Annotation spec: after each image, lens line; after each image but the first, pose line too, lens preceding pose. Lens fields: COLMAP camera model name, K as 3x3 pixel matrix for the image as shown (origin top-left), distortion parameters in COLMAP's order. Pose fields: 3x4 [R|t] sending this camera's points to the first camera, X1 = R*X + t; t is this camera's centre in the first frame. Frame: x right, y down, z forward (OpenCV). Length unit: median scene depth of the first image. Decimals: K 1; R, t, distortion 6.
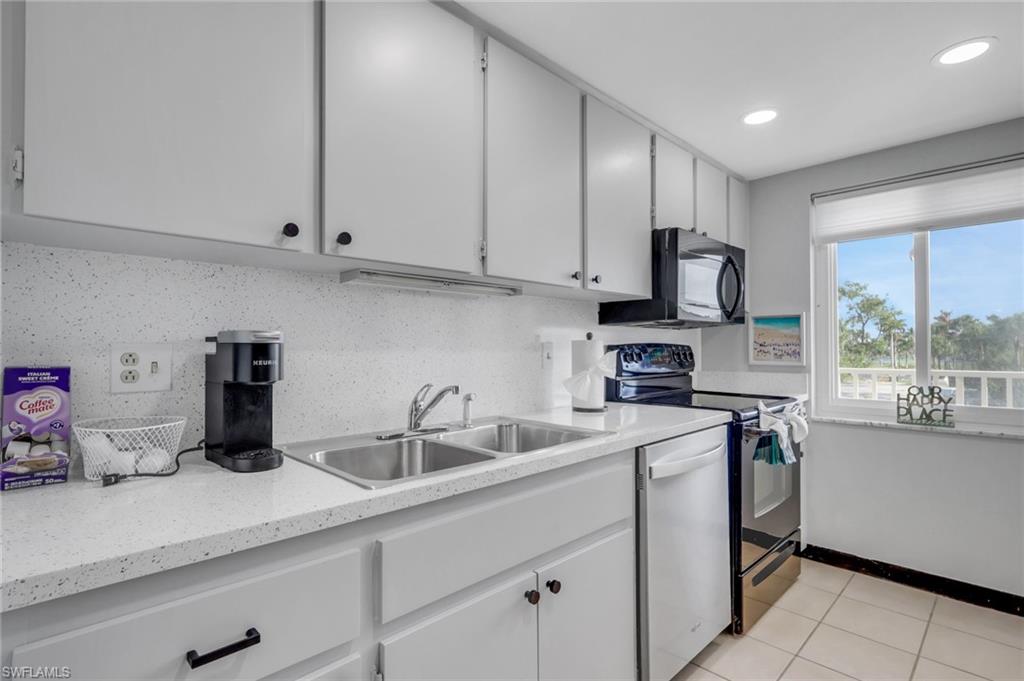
lens RADIAL K [[501.7, 0, 512.4], [0, 501.7, 342.6], [0, 0, 1]] dist [-0.001463, 0.000271]
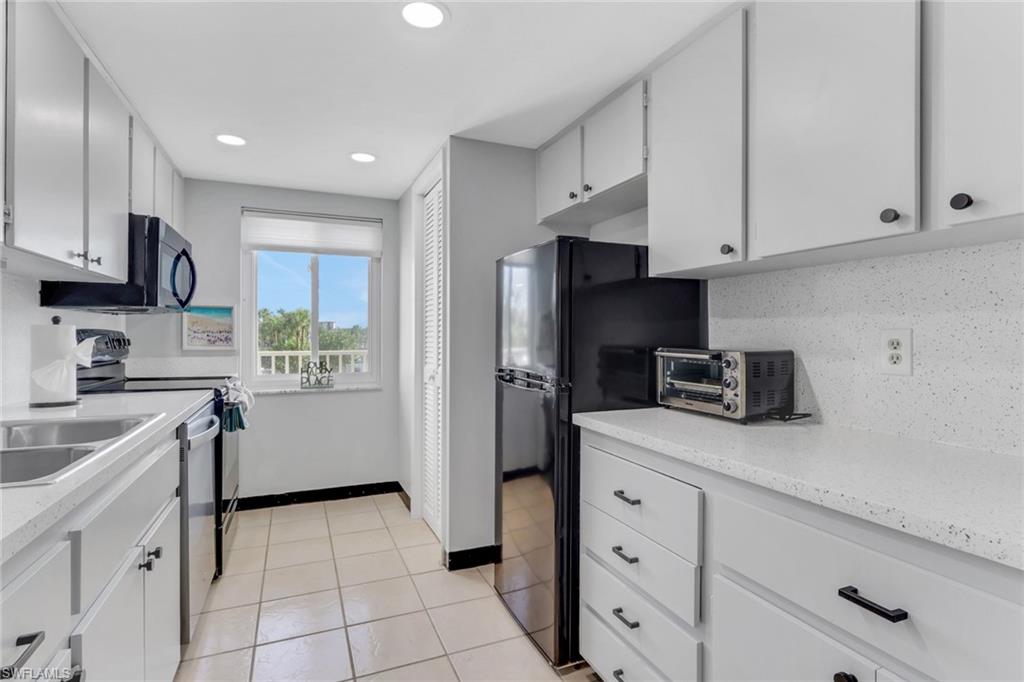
lens RADIAL K [[501.7, 0, 511.4], [0, 501.7, 337.1], [0, 0, 1]] dist [-0.001463, 0.000271]
pose [[0.364049, -0.001360, 0.931379, -0.320481], [-0.012461, 0.999902, 0.006331, 0.000704], [-0.931296, -0.013911, 0.363997, -0.047486]]
